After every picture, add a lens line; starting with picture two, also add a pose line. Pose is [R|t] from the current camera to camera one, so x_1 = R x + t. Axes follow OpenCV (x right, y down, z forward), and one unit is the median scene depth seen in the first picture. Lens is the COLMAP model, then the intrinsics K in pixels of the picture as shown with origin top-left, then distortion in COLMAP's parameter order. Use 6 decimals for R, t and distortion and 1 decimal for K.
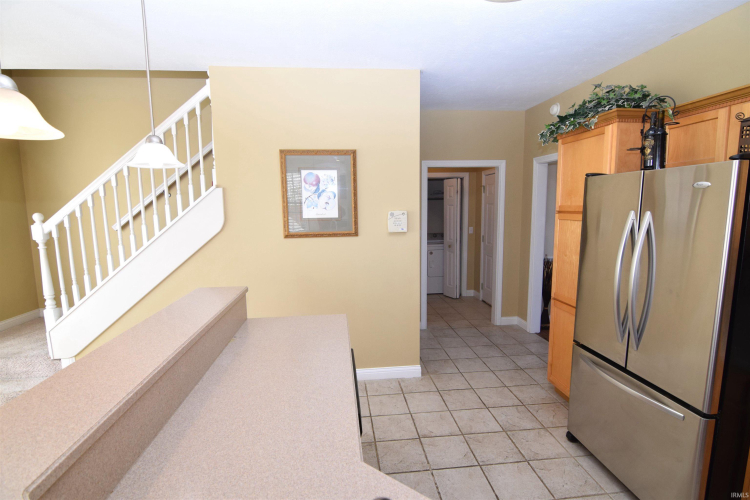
lens RADIAL K [[361.7, 0, 374.9], [0, 361.7, 251.3], [0, 0, 1]] dist [-0.005904, -0.009891]
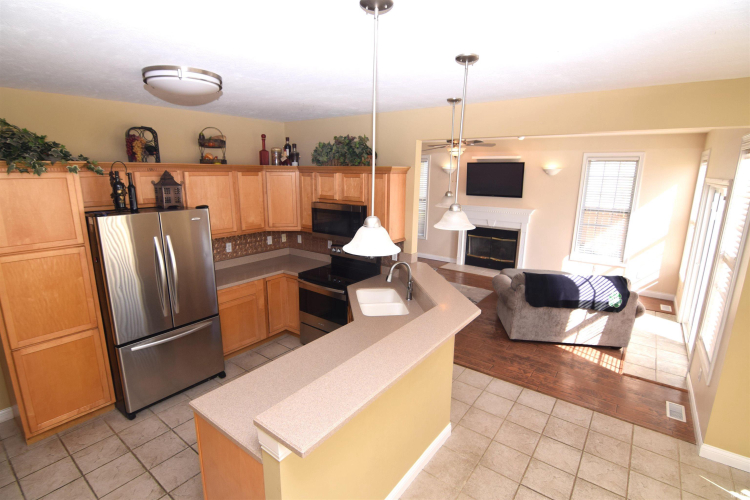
lens RADIAL K [[361.7, 0, 375.1], [0, 361.7, 250.7], [0, 0, 1]] dist [-0.005904, -0.009891]
pose [[-0.730013, -0.143435, 0.668213, -0.672492], [0.082943, 0.951908, 0.294945, -0.274469], [-0.678382, 0.270737, -0.683008, 0.887991]]
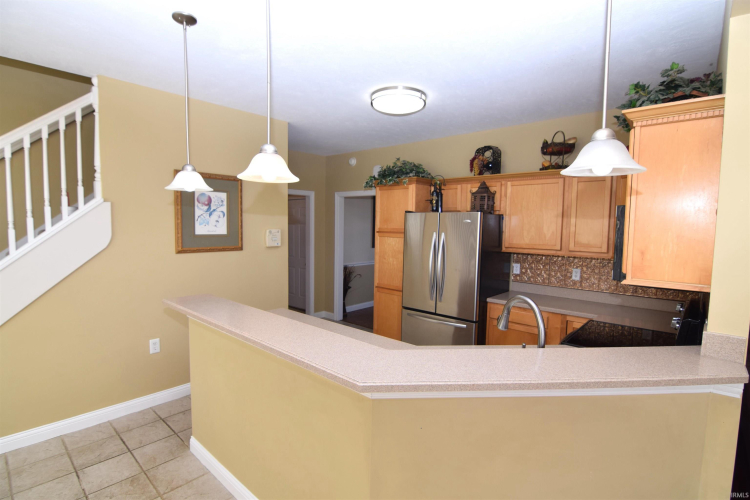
lens RADIAL K [[361.7, 0, 375.8], [0, 361.7, 251.1], [0, 0, 1]] dist [-0.005904, -0.009891]
pose [[0.739877, -0.022184, 0.672377, -0.529649], [0.056239, 0.997997, -0.028957, 0.019598], [-0.670388, 0.059238, 0.739643, -0.154942]]
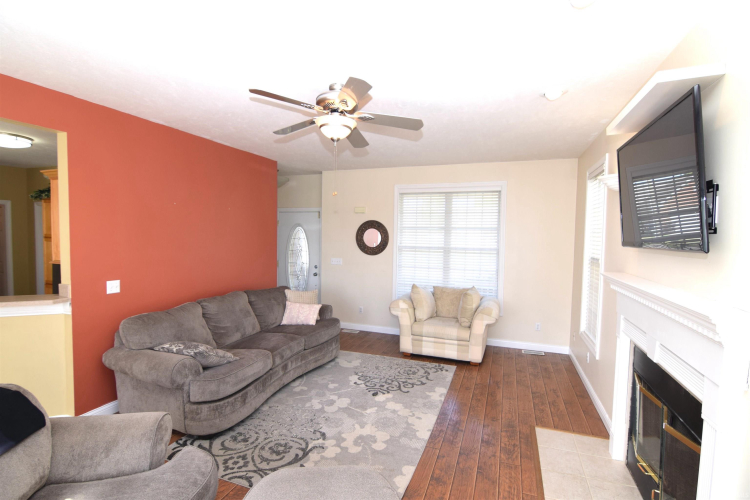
lens RADIAL K [[361.7, 0, 375.1], [0, 361.7, 250.7], [0, 0, 1]] dist [-0.005904, -0.009891]
pose [[0.442099, -0.020417, 0.896734, -0.379781], [0.087402, 0.995964, -0.020413, 0.139702], [-0.892698, 0.087401, 0.442099, -1.274653]]
